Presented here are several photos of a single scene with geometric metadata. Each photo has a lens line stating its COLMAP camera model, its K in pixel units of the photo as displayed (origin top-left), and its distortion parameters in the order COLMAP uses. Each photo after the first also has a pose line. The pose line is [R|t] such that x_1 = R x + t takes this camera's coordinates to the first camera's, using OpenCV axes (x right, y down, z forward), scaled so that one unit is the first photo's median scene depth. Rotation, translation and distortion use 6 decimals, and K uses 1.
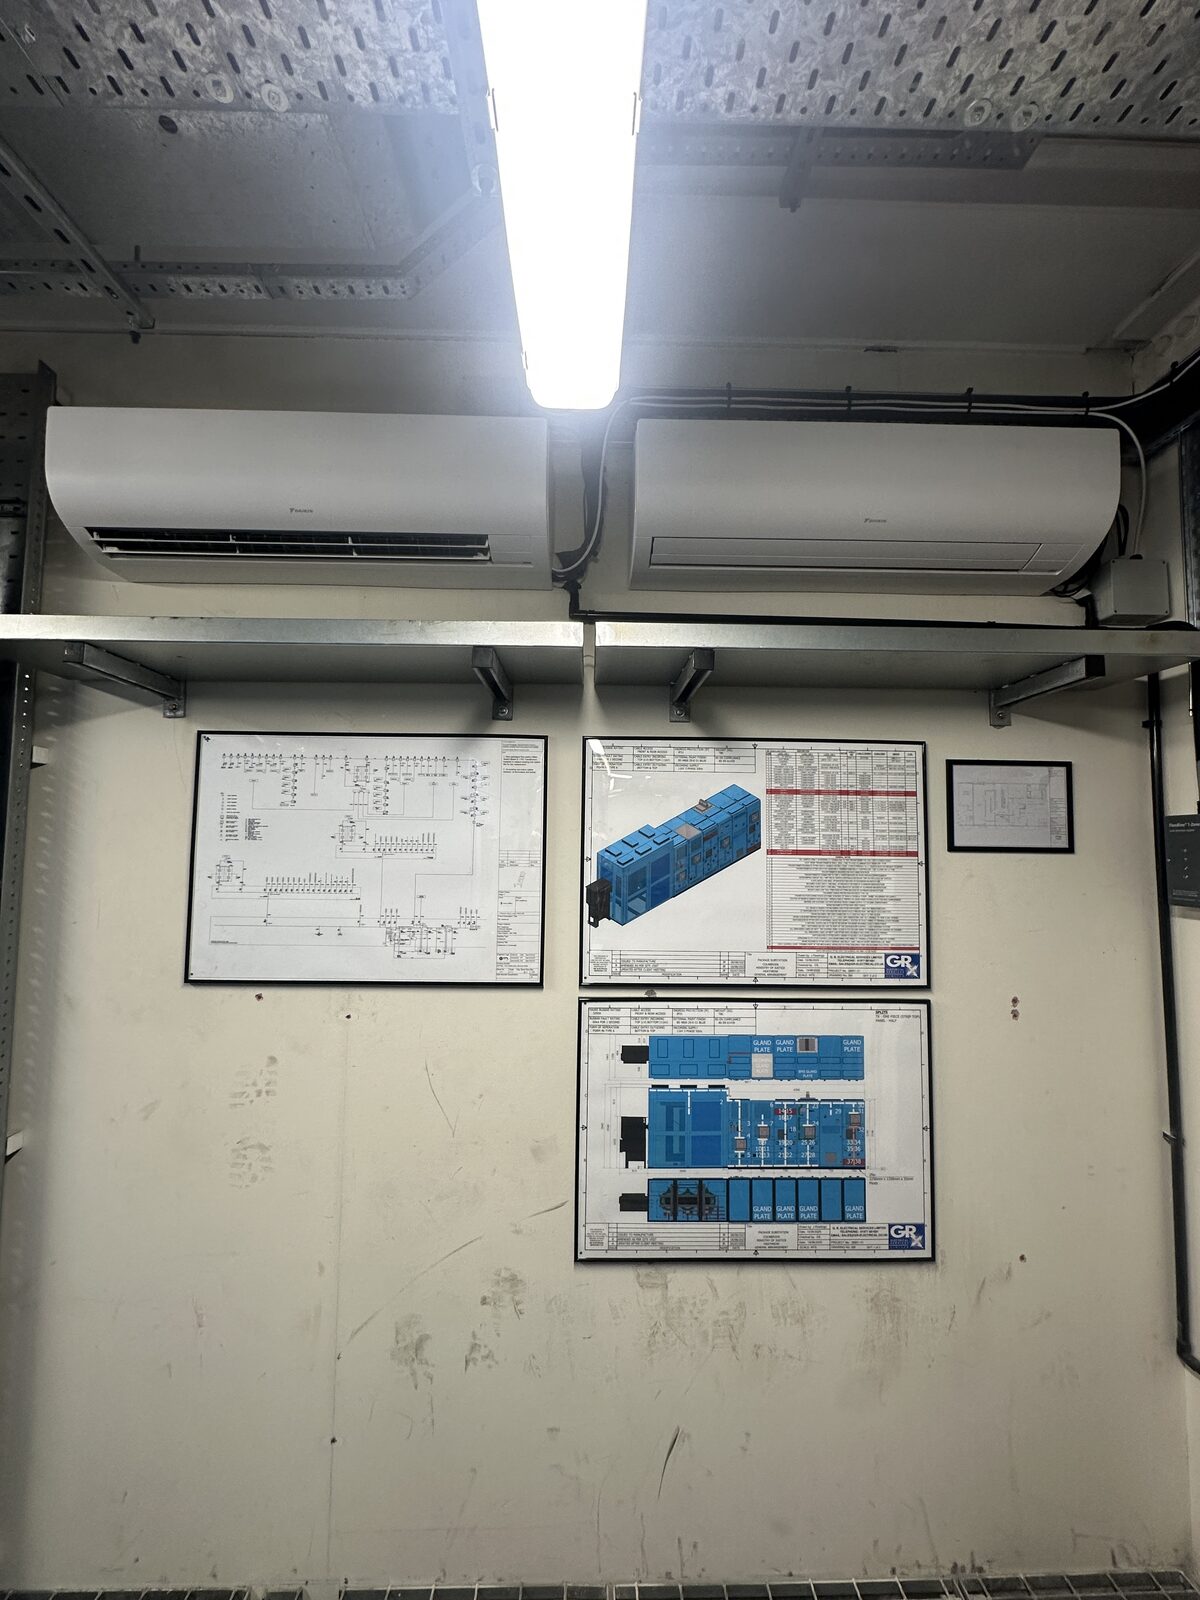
lens RADIAL K [[637.4, 0, 594.0], [0, 637.4, 809.2], [0, 0, 1]] dist [-0.006314, 0.002588]
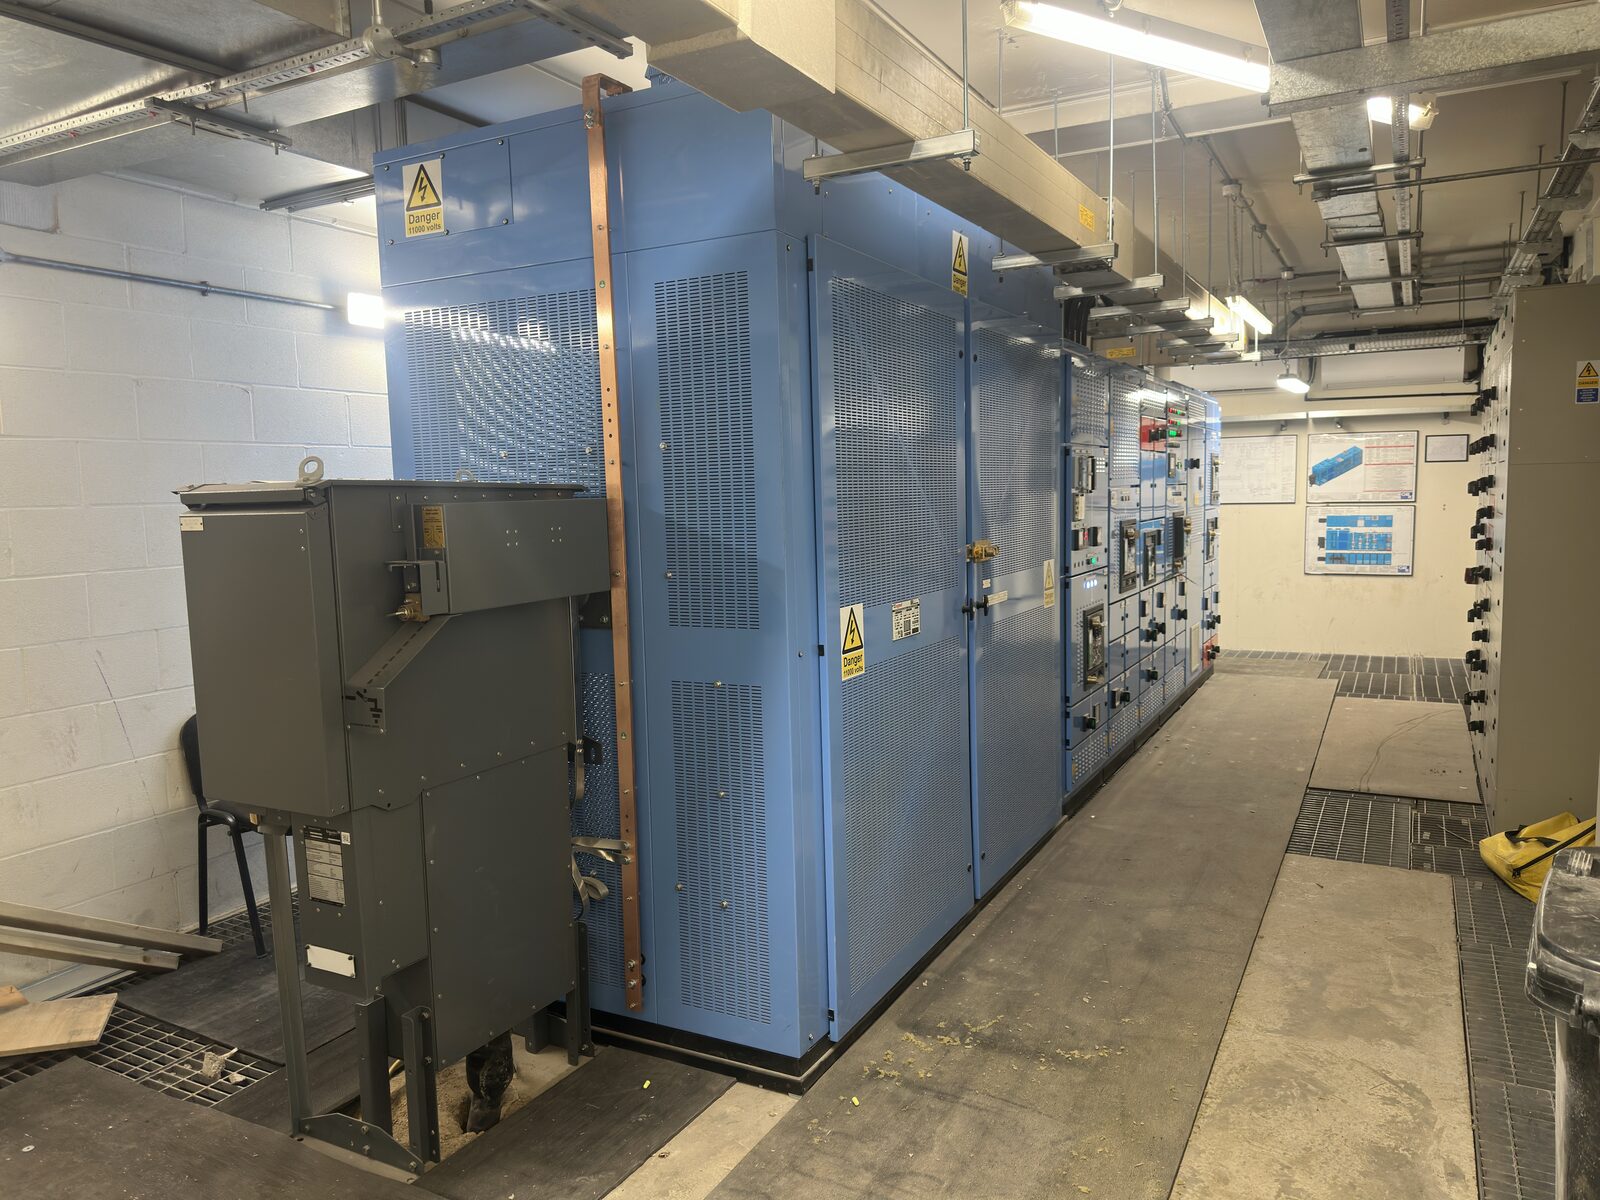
lens RADIAL K [[1128.6, 0, 804.7], [0, 1128.6, 598.9], [0, 0, 1]] dist [0.029267, -0.013821]
pose [[0.870182, 0.022632, -0.492210, 0.702406], [0.068268, 0.983772, 0.165927, -0.468661], [0.487977, -0.177989, 0.854516, -6.186810]]
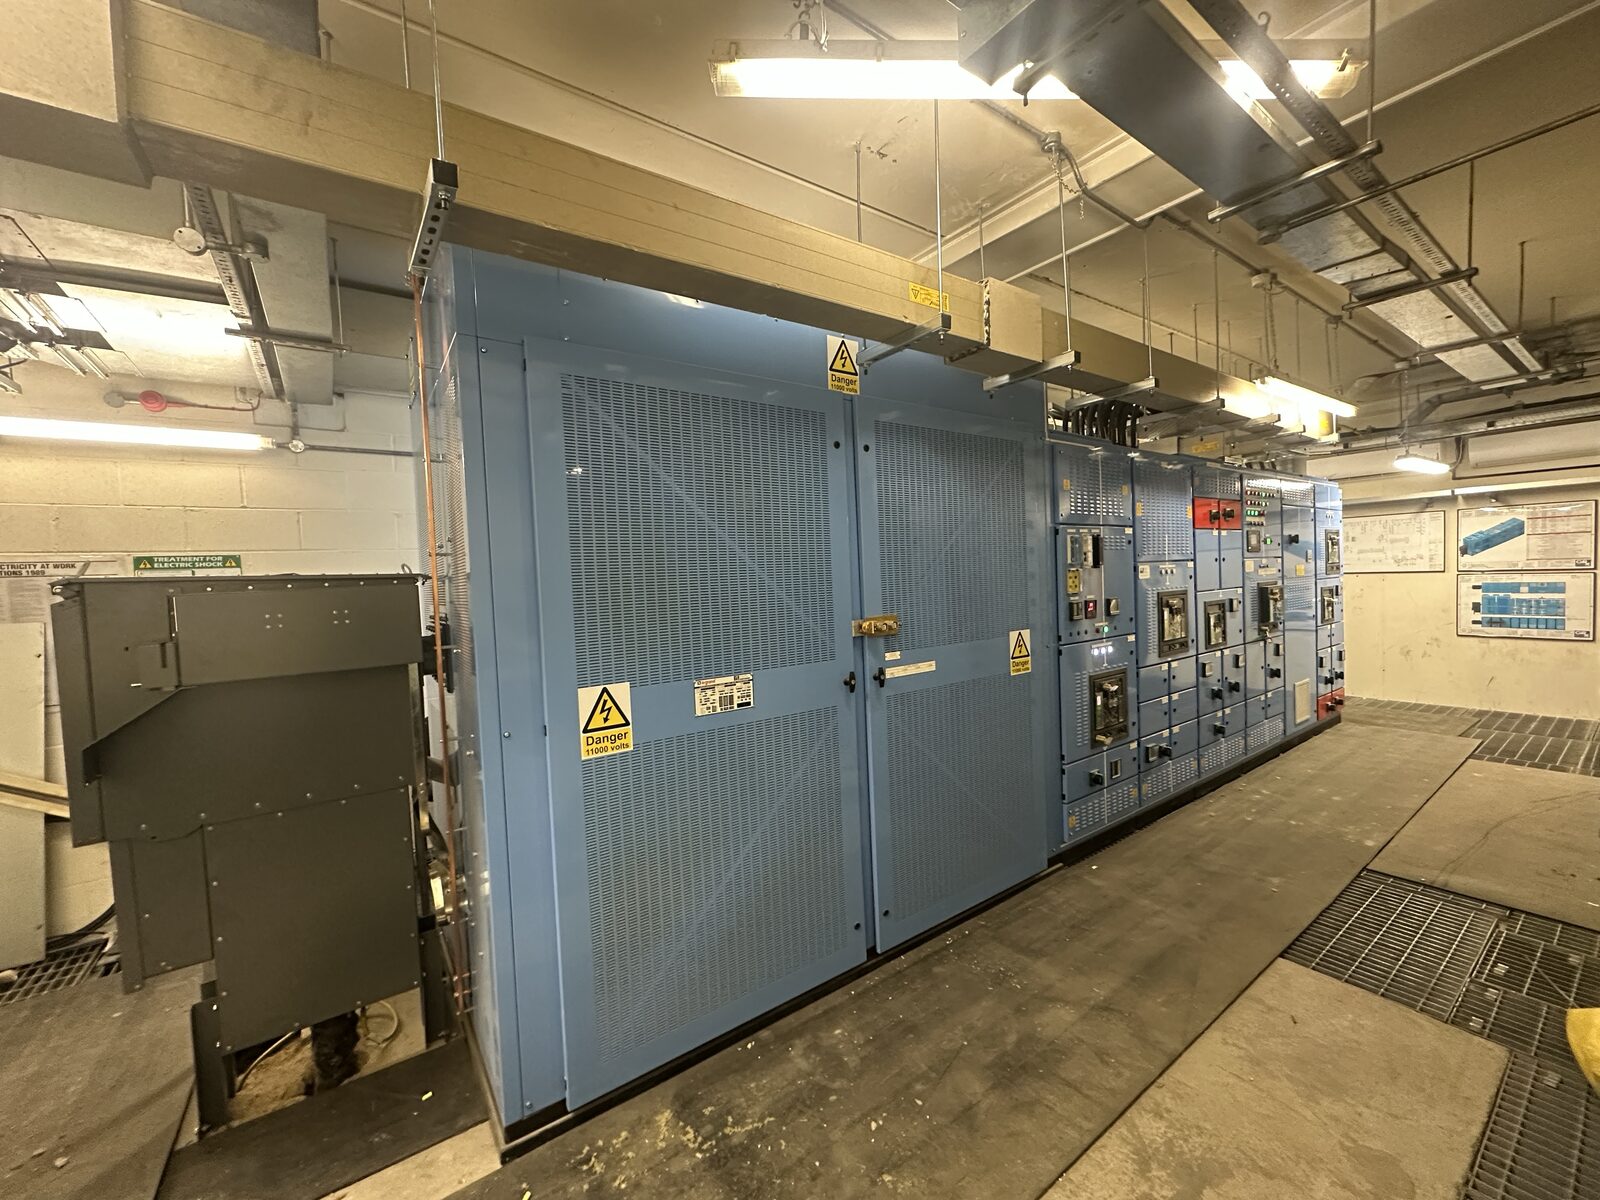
lens RADIAL K [[637.4, 0, 805.2], [0, 637.4, 600.0], [0, 0, 1]] dist [-0.006314, 0.002588]
pose [[0.565153, 0.002173, -0.824983, 0.977511], [0.110808, 0.990735, 0.078519, -0.325617], [0.817511, -0.135790, 0.559676, -4.749879]]
